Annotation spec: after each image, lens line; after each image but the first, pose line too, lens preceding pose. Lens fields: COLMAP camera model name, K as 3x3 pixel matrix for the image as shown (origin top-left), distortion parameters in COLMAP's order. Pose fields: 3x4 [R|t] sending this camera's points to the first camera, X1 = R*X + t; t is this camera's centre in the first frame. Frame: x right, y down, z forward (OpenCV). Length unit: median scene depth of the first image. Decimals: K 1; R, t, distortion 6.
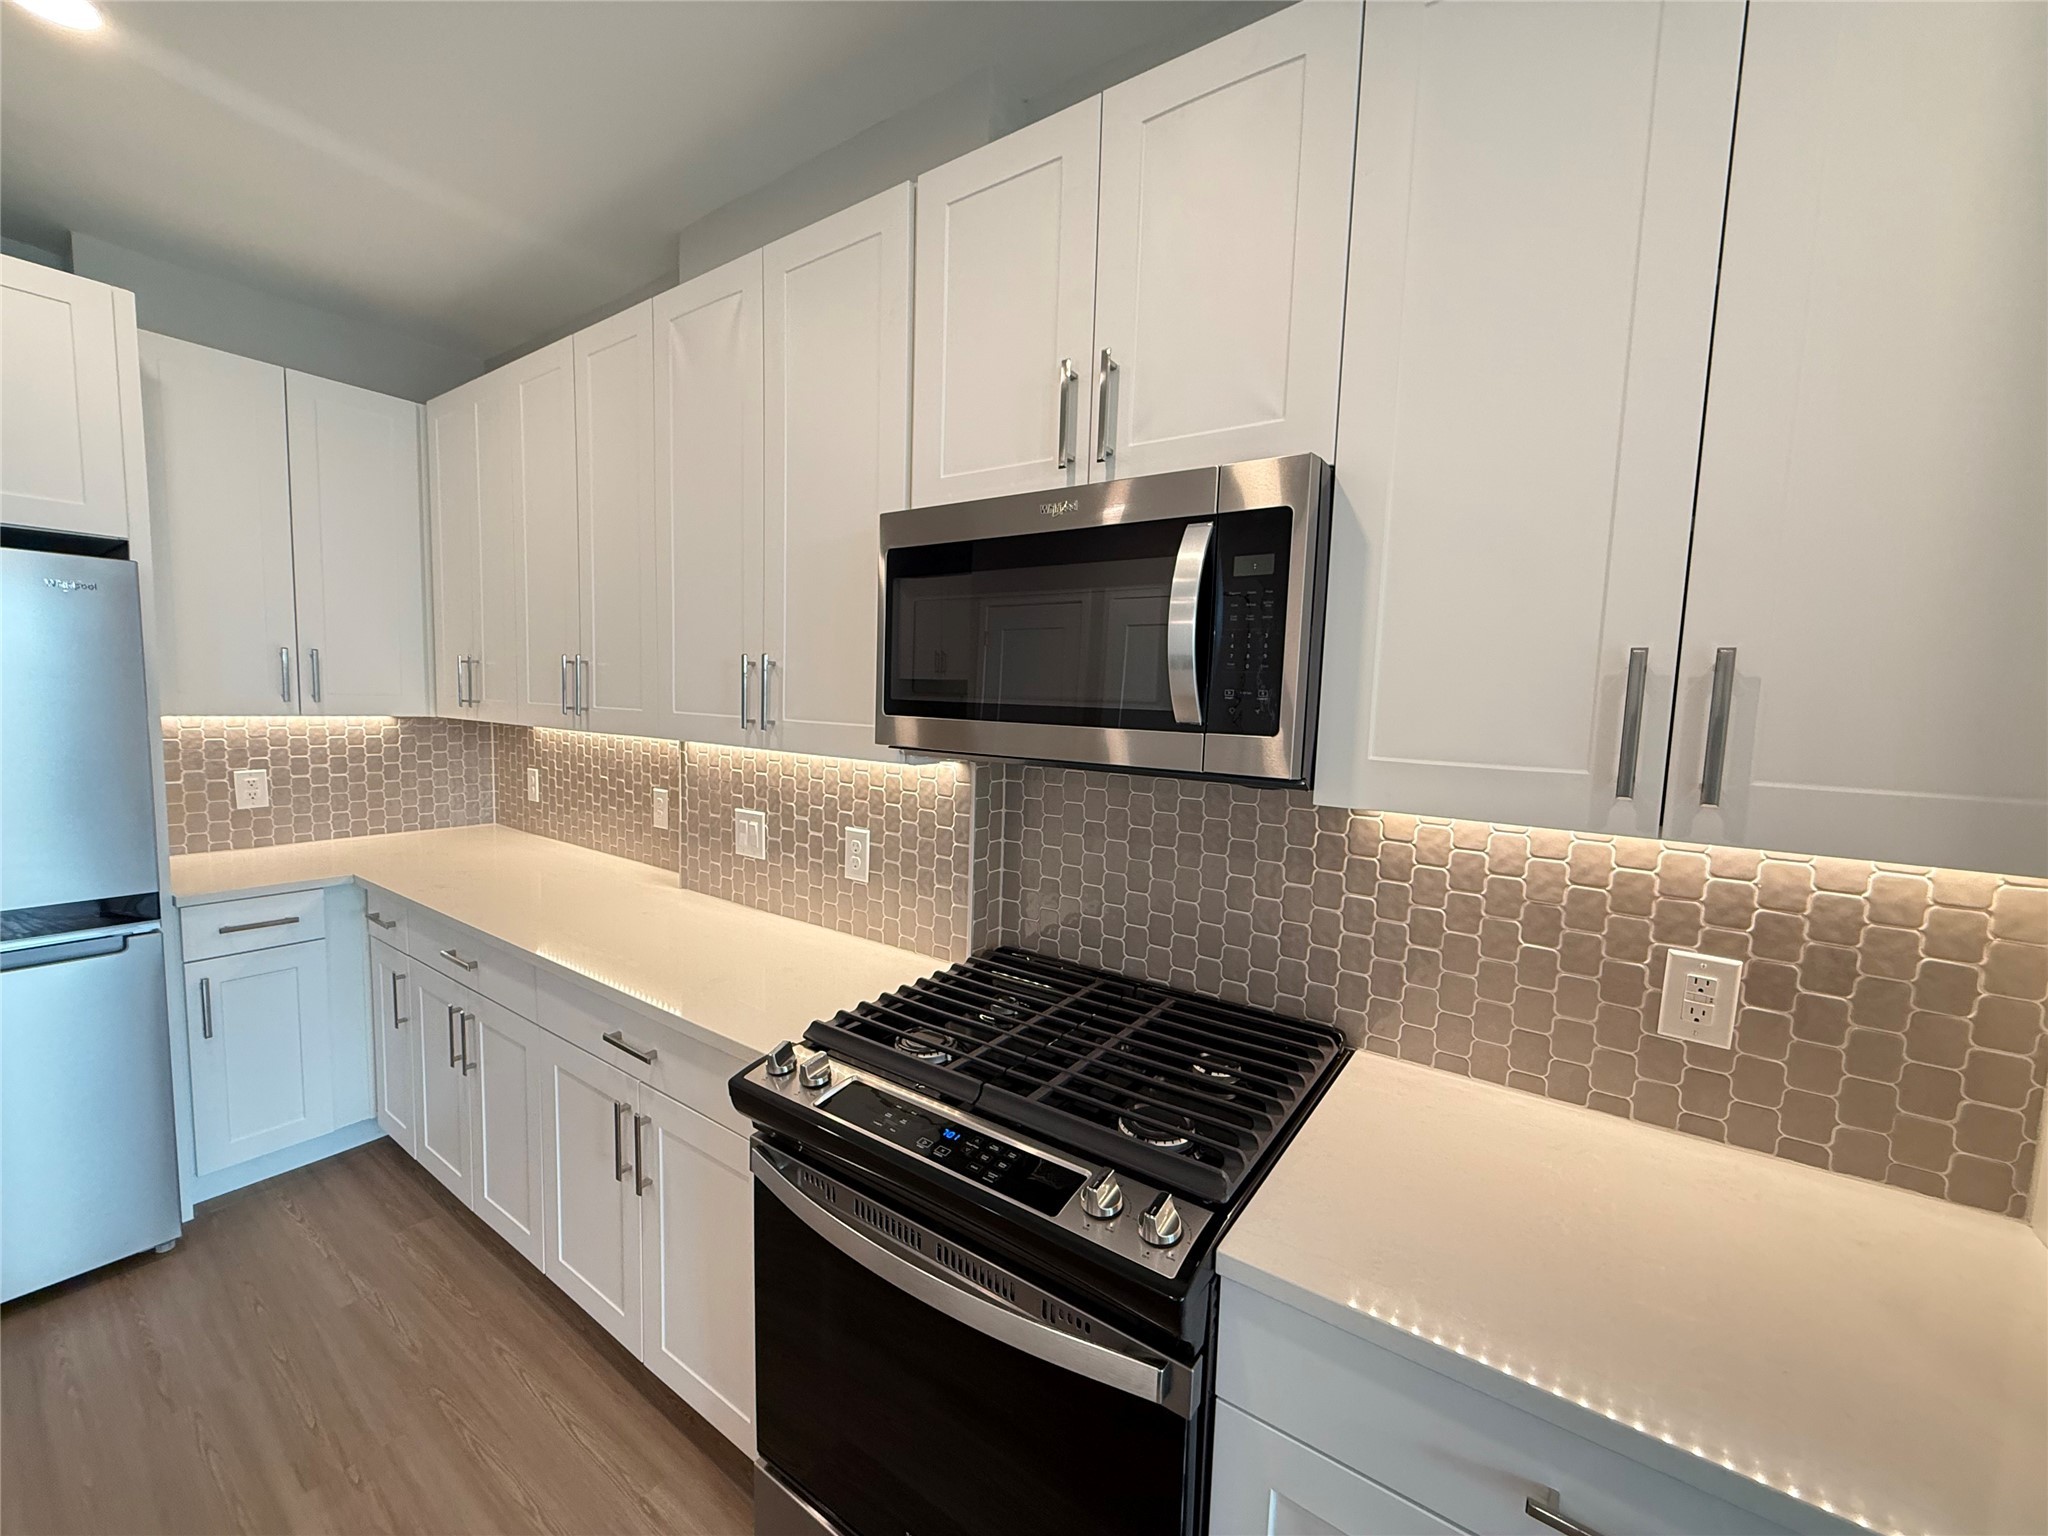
lens RADIAL K [[809.4, 0, 1020.1], [0, 809.4, 773.2], [0, 0, 1]] dist [-0.004551, 0.001705]
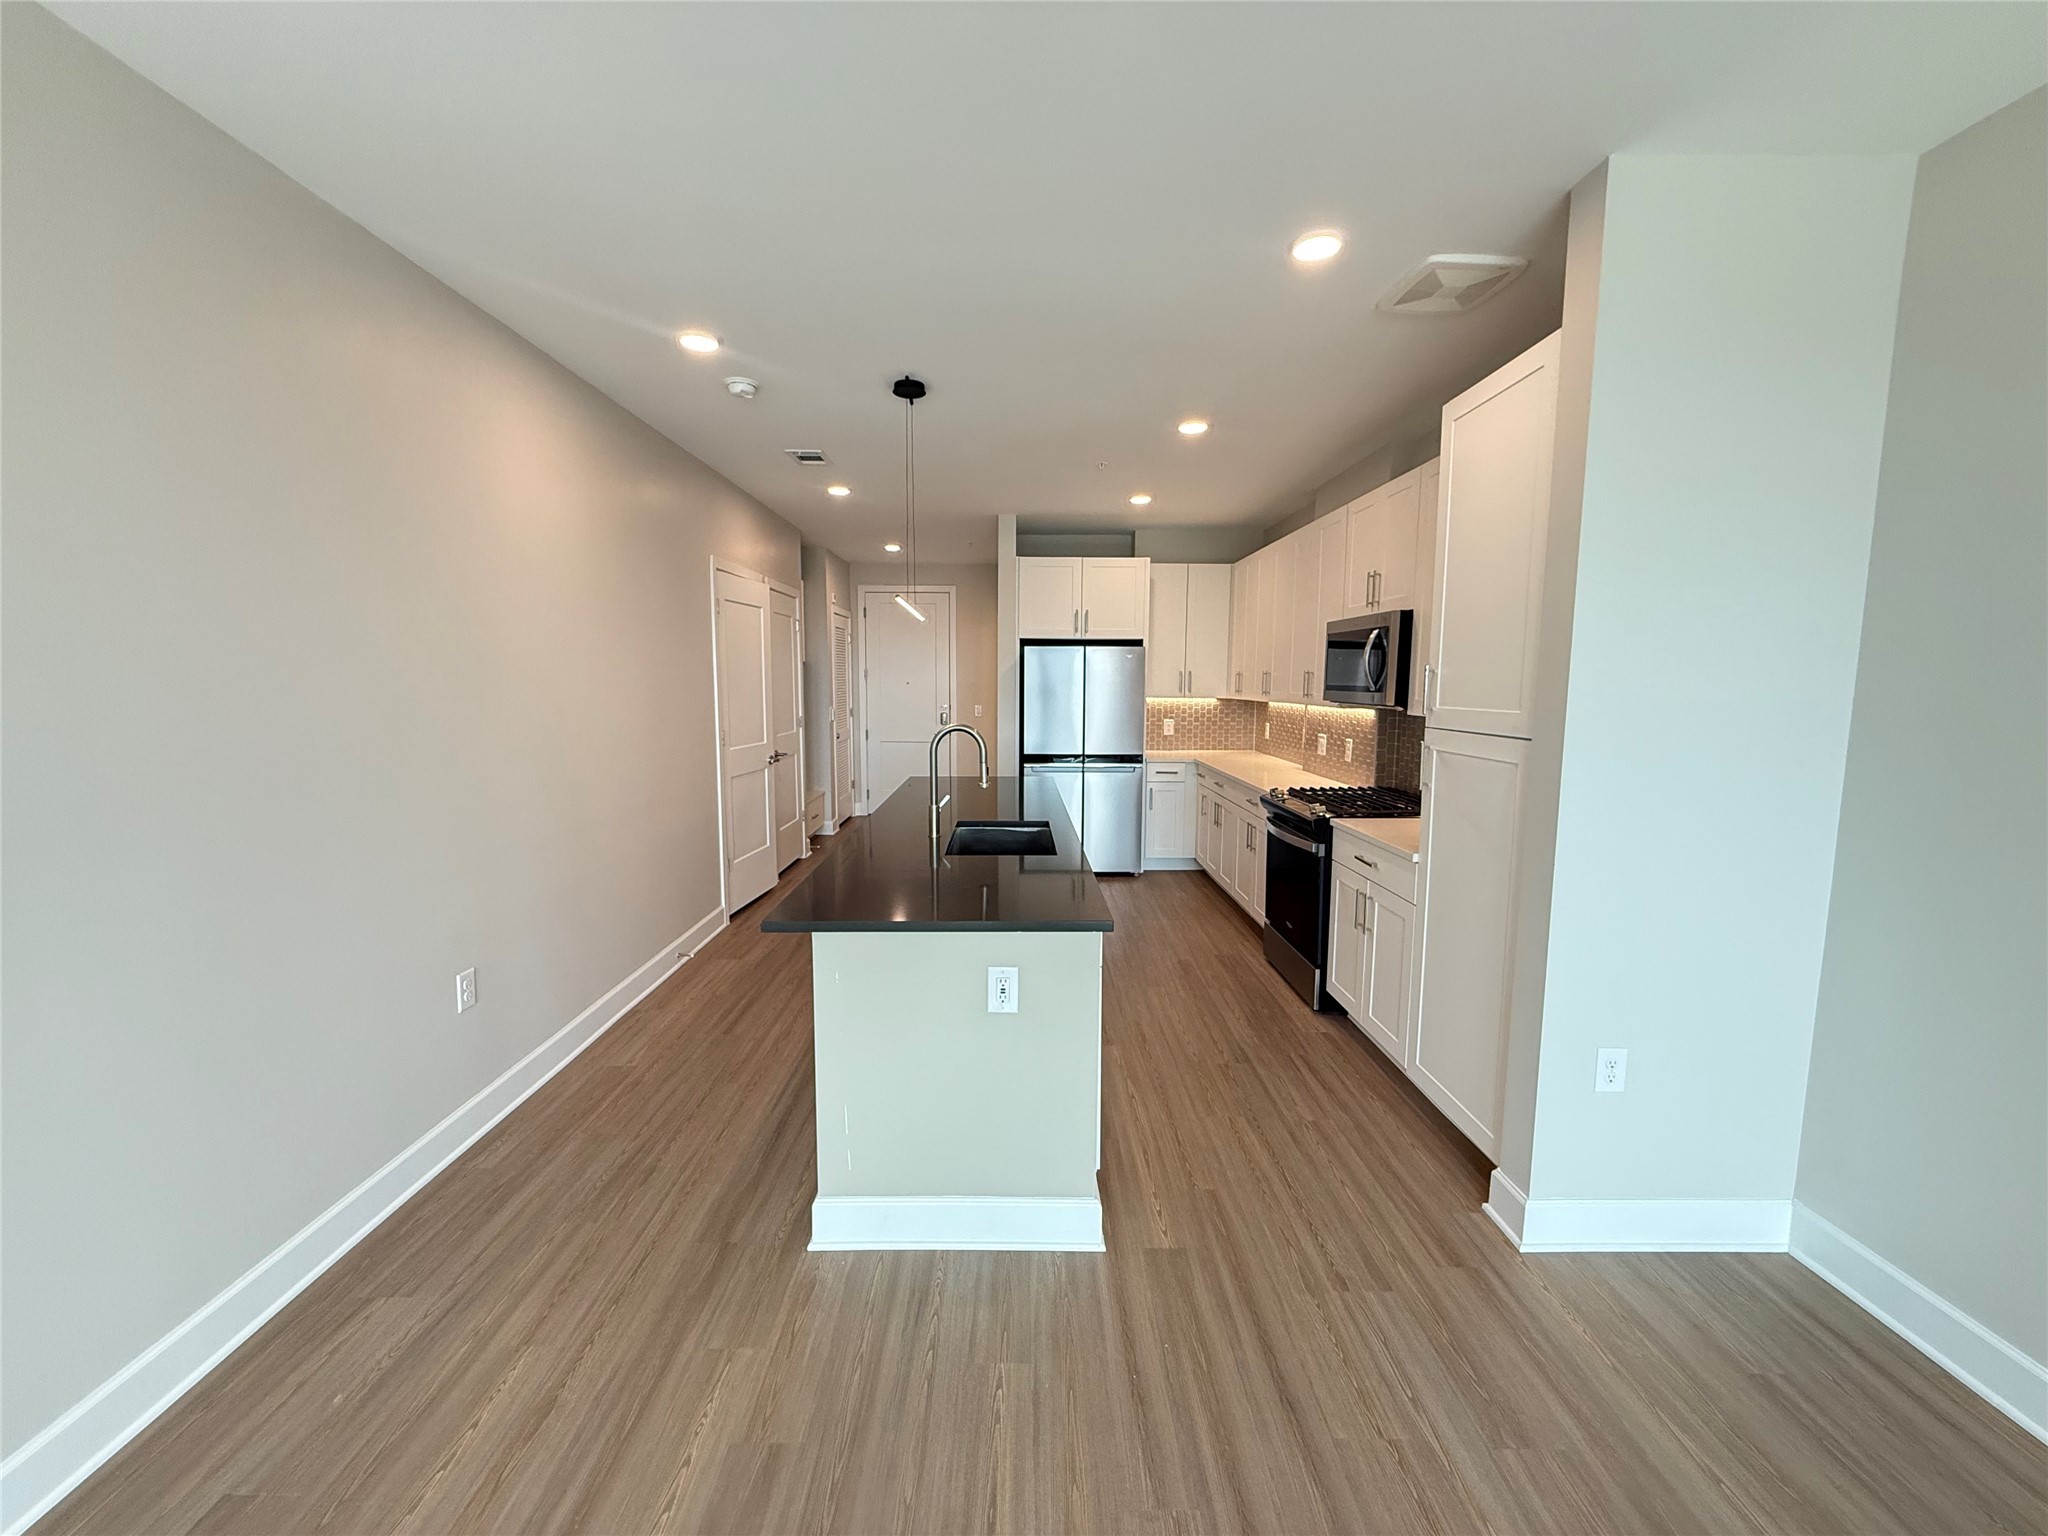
lens RADIAL K [[809.4, 0, 1018.5], [0, 809.4, 777.9], [0, 0, 1]] dist [-0.004551, 0.001705]
pose [[0.577449, 0.068066, -0.813584, 1.290710], [-0.059682, 0.997372, 0.041082, 0.153699], [0.814242, 0.024834, 0.579994, -1.291273]]
